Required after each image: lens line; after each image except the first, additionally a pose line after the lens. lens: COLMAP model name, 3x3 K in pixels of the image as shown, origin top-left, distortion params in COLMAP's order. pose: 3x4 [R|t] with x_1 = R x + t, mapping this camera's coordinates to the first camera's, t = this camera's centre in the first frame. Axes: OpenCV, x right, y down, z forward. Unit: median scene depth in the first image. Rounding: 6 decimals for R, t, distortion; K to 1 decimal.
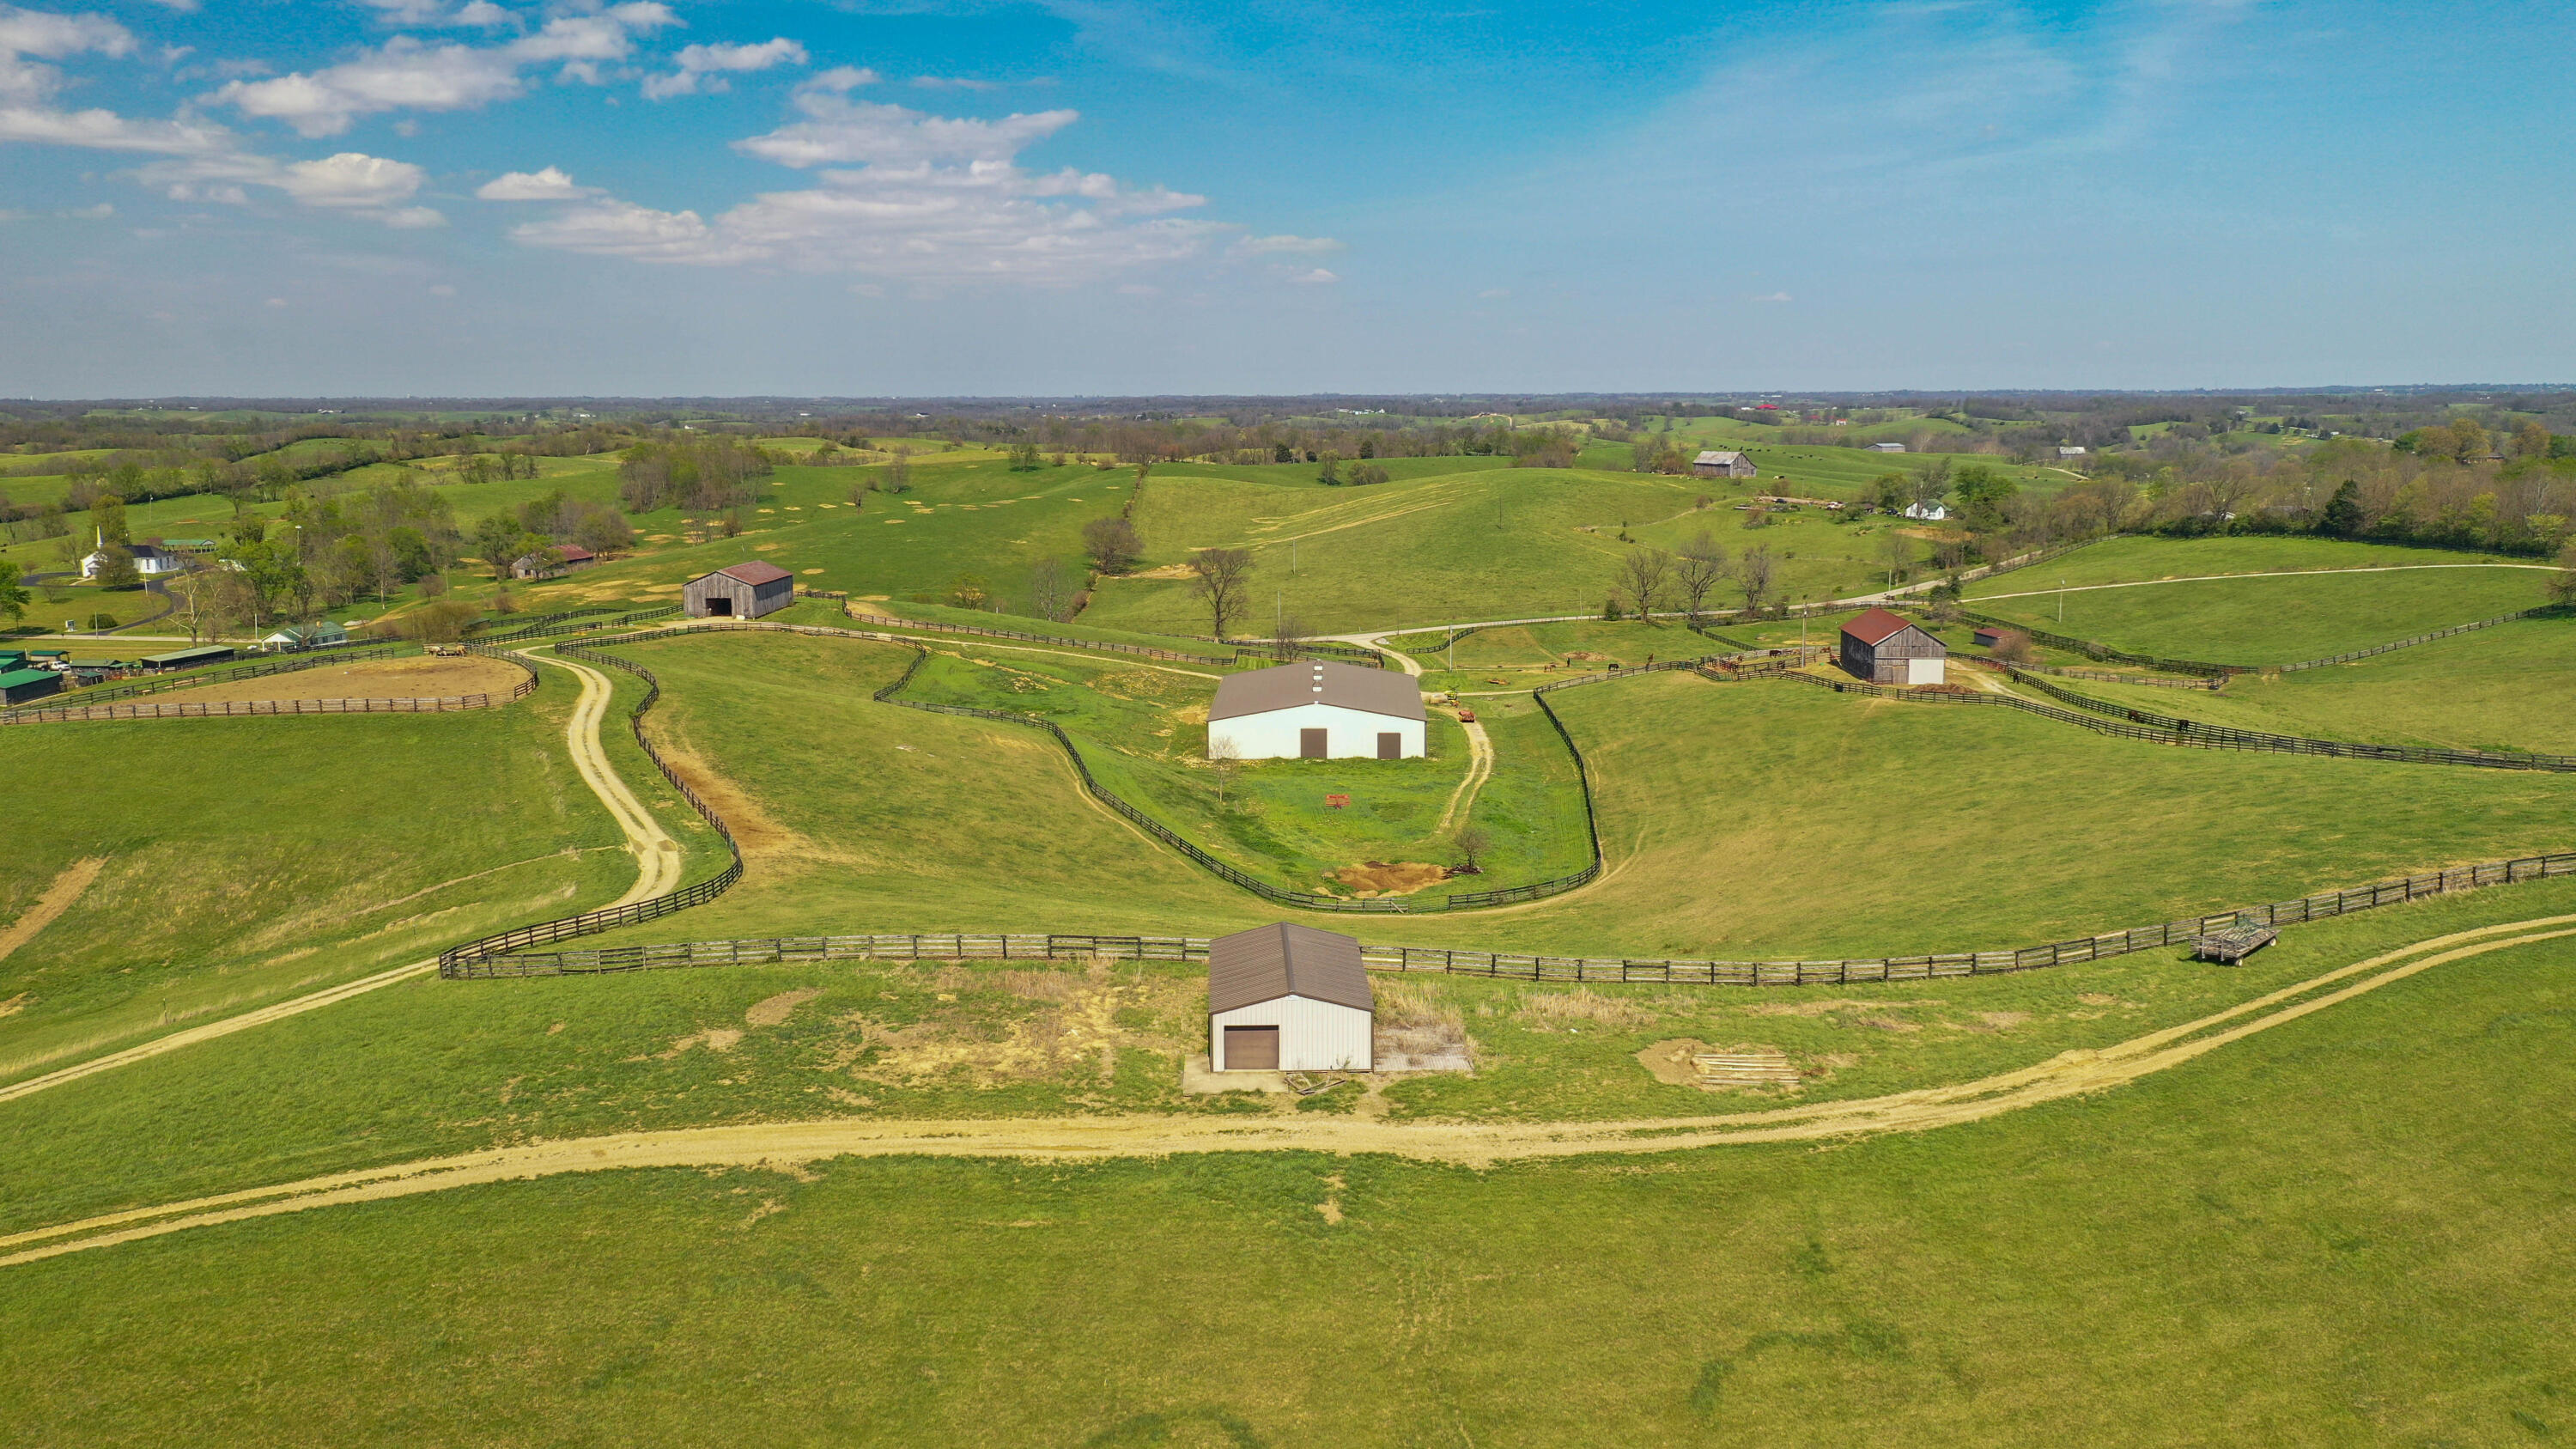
lens RADIAL K [[2046.0, 0, 1288.0], [0, 2046.0, 724.5], [0, 0, 1]] dist [0.005901, 0.010584]
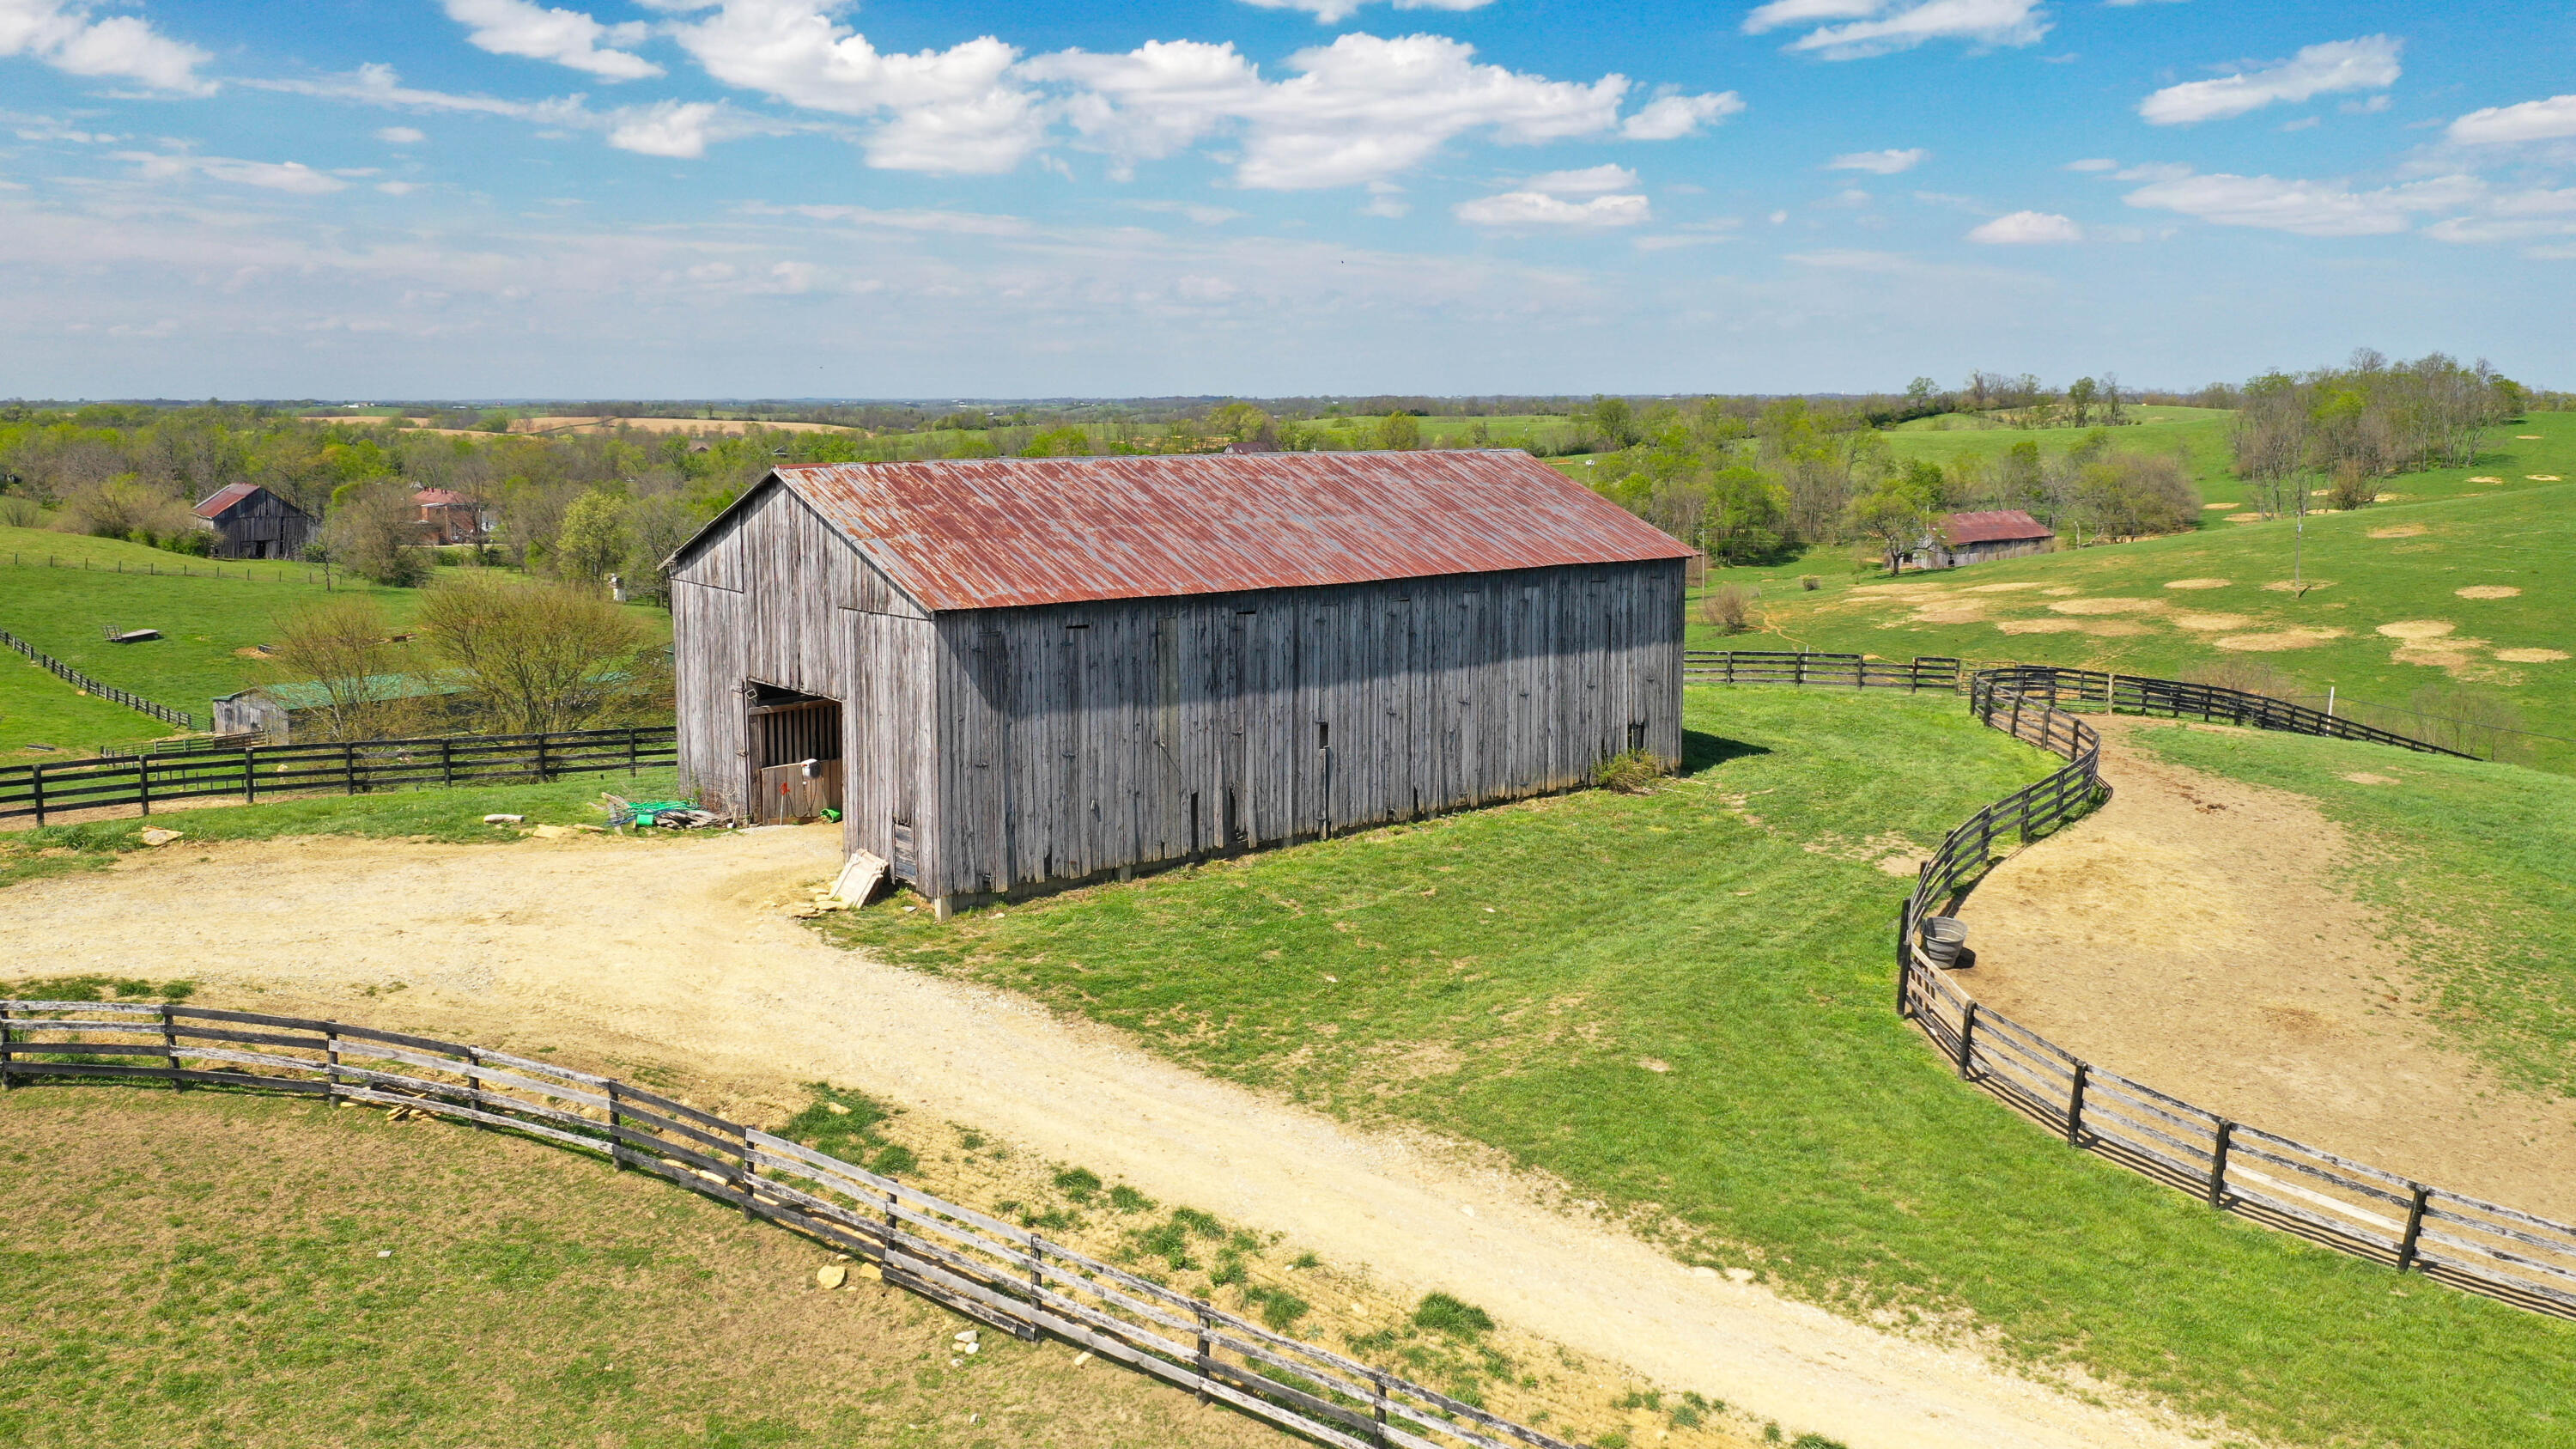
lens RADIAL K [[2046.0, 0, 1288.0], [0, 2046.0, 724.5], [0, 0, 1]] dist [0.005901, 0.010584]
pose [[0.684161, 0.118749, -0.719599, -0.118493], [-0.120119, 0.991529, 0.049420, -0.048039], [0.719371, 0.052626, 0.692629, 0.652669]]
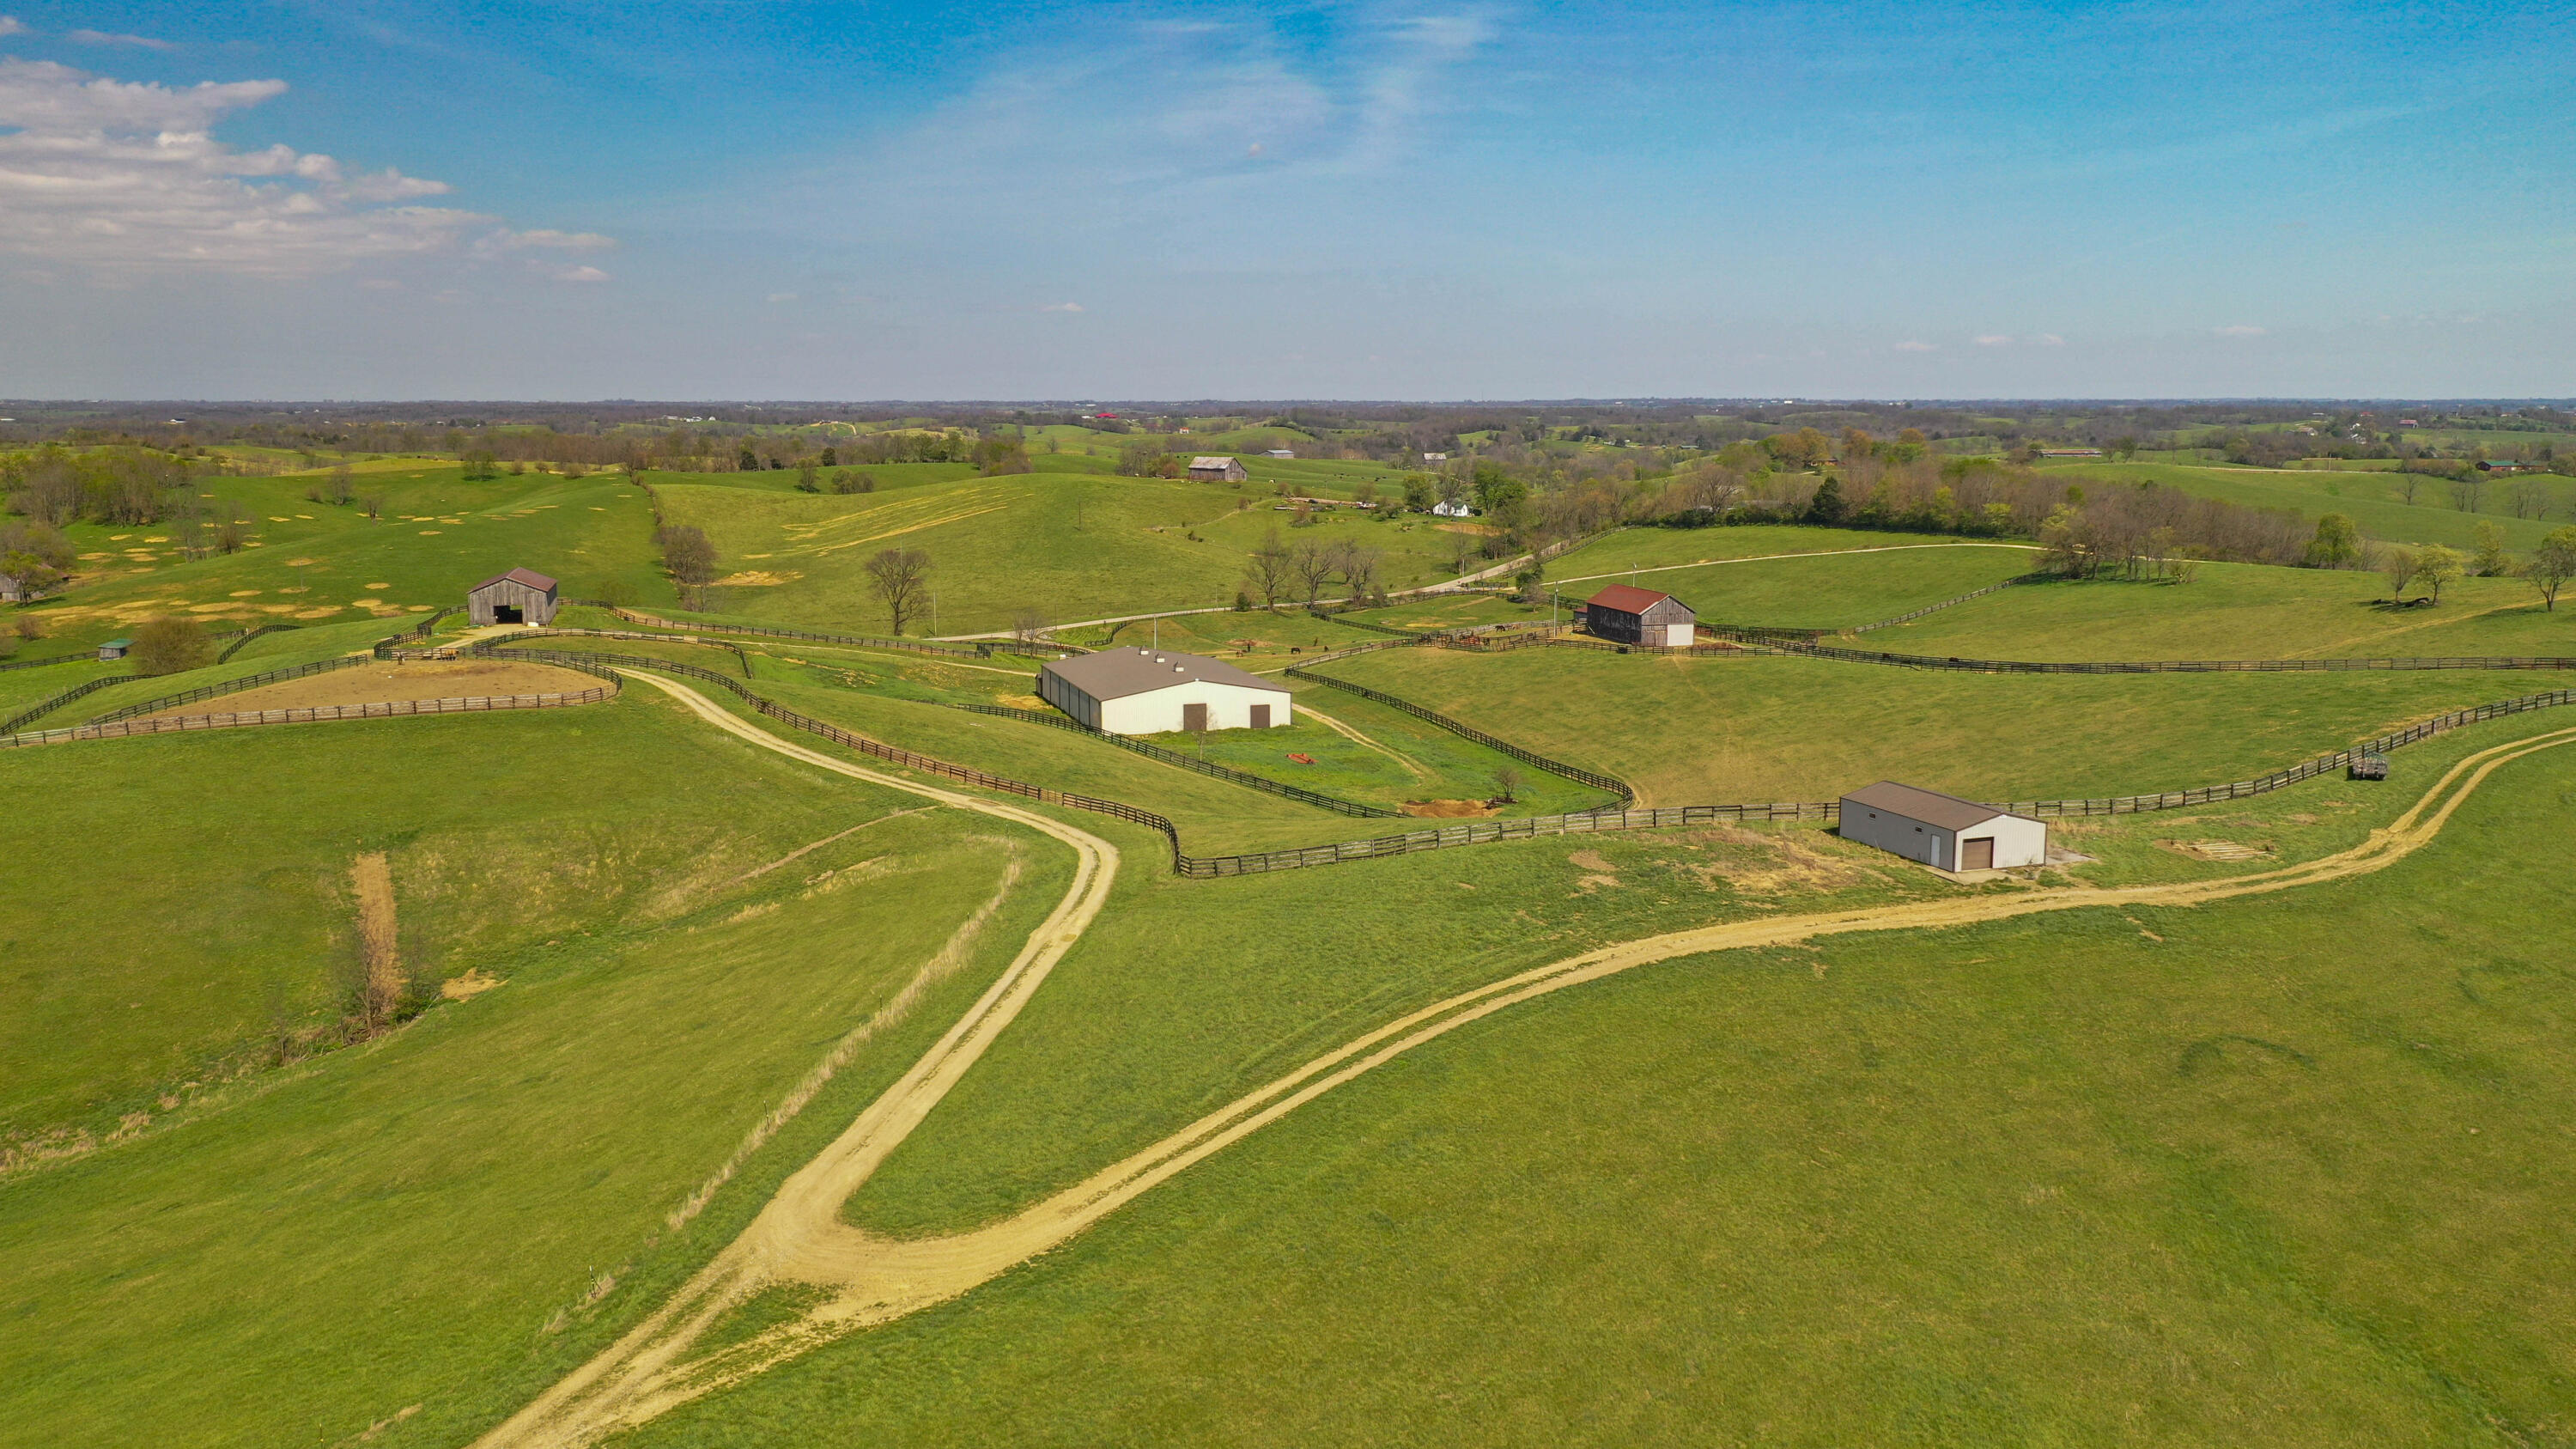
lens RADIAL K [[2069.0, 0, 1288.0], [0, 2069.0, 724.5], [0, 0, 1]] dist [0.011924, 0.008418]
pose [[0.944690, -0.045470, 0.324797, -0.174091], [0.047319, 0.998877, 0.002209, 0.007534], [-0.324533, 0.013282, 0.945781, -0.041189]]
